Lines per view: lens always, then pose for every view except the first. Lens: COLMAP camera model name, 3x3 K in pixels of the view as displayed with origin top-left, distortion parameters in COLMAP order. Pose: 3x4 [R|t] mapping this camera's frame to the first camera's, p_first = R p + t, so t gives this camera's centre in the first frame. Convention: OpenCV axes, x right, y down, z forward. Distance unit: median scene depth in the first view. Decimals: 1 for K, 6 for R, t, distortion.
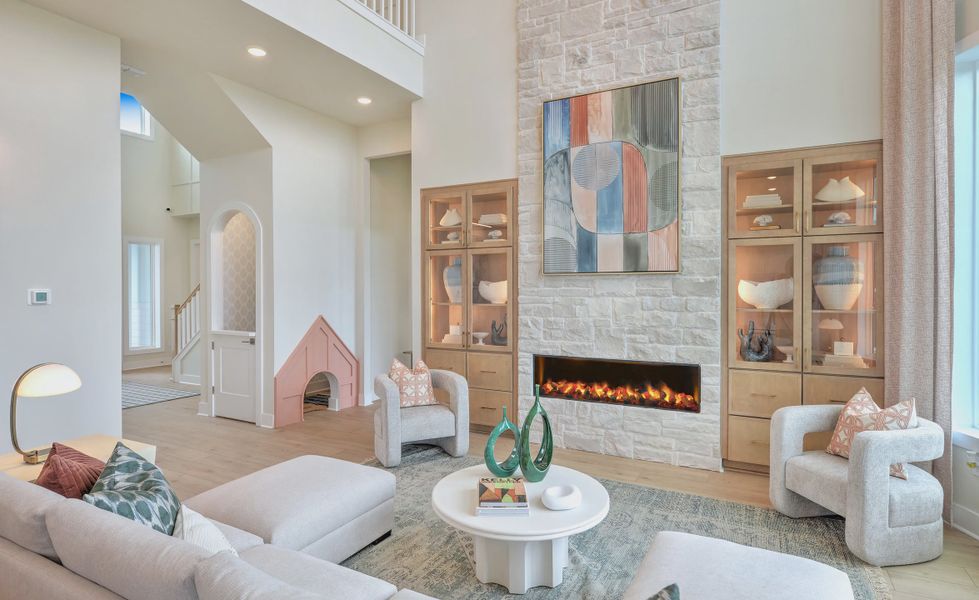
lens RADIAL K [[530.4, 0, 488.5], [0, 530.4, 288.7], [0, 0, 1]] dist [-0.010353, 0.002946]
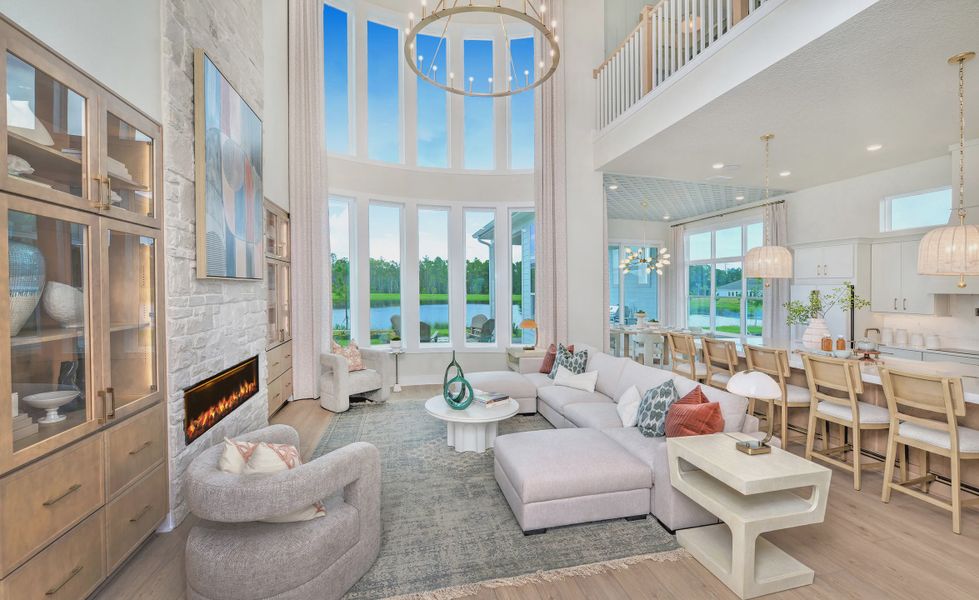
lens RADIAL K [[392.4, 0, 493.8], [0, 392.4, 296.6], [0, 0, 1]] dist [-0.006811, -0.001006]
pose [[-0.677355, -0.022791, 0.735303, -0.616730], [-0.014757, 0.999740, 0.017394, -0.014574], [-0.735509, 0.000931, -0.677515, 1.154317]]
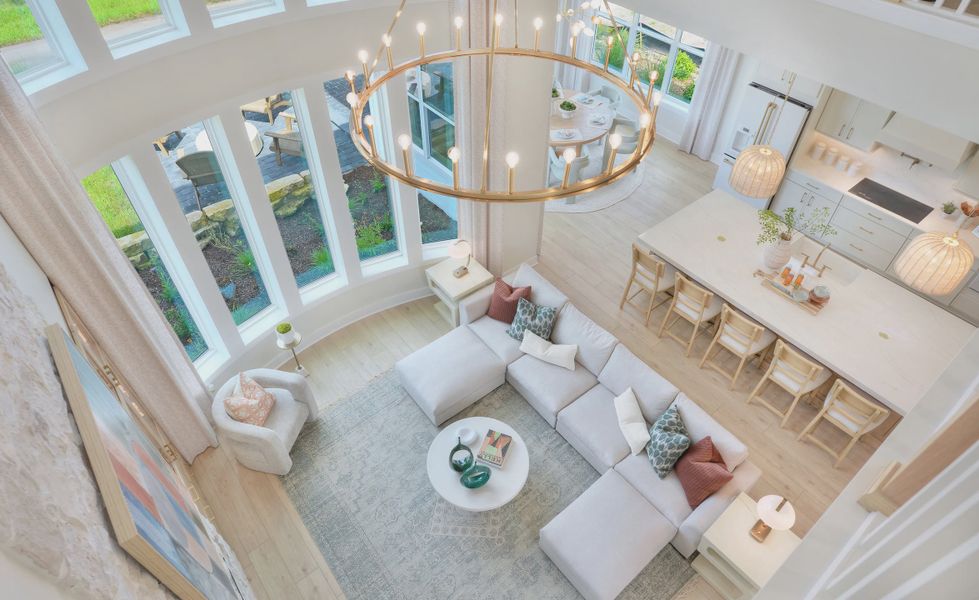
lens RADIAL K [[582.6, 0, 491.6], [0, 582.6, 292.4], [0, 0, 1]] dist [-0.004627, -0.003345]
pose [[-0.927895, -0.271612, 0.255416, -0.192744], [-0.014077, 0.710087, 0.703974, -0.813337], [-0.372575, 0.649618, -0.662709, 1.147953]]
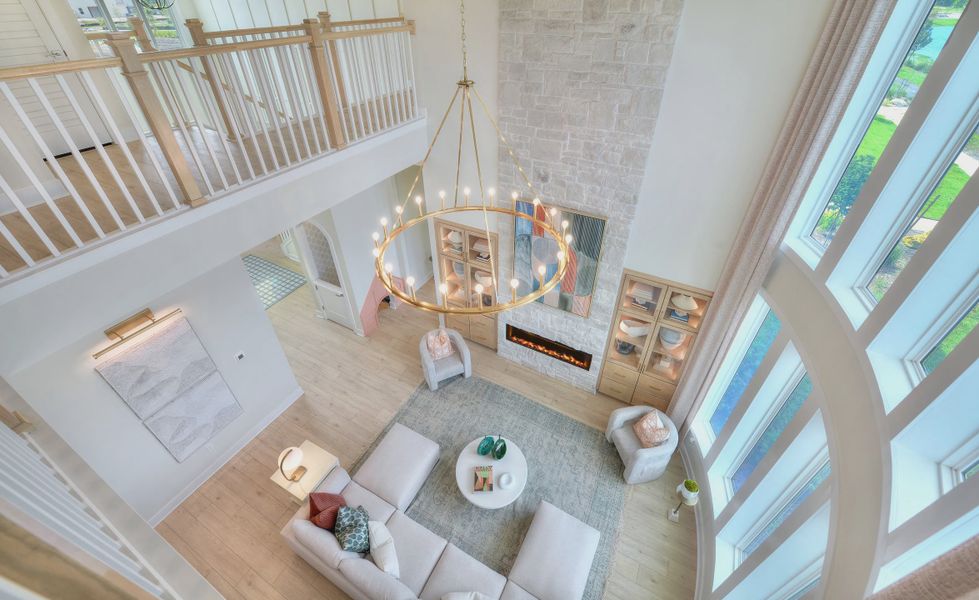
lens RADIAL K [[392.4, 0, 490.3], [0, 392.4, 265.0], [0, 0, 1]] dist [-0.006811, -0.001006]
pose [[0.999969, -0.007769, -0.001422, 0.037934], [0.007175, 0.818312, 0.574730, -0.872632], [-0.003301, -0.574722, 0.818342, 0.037211]]
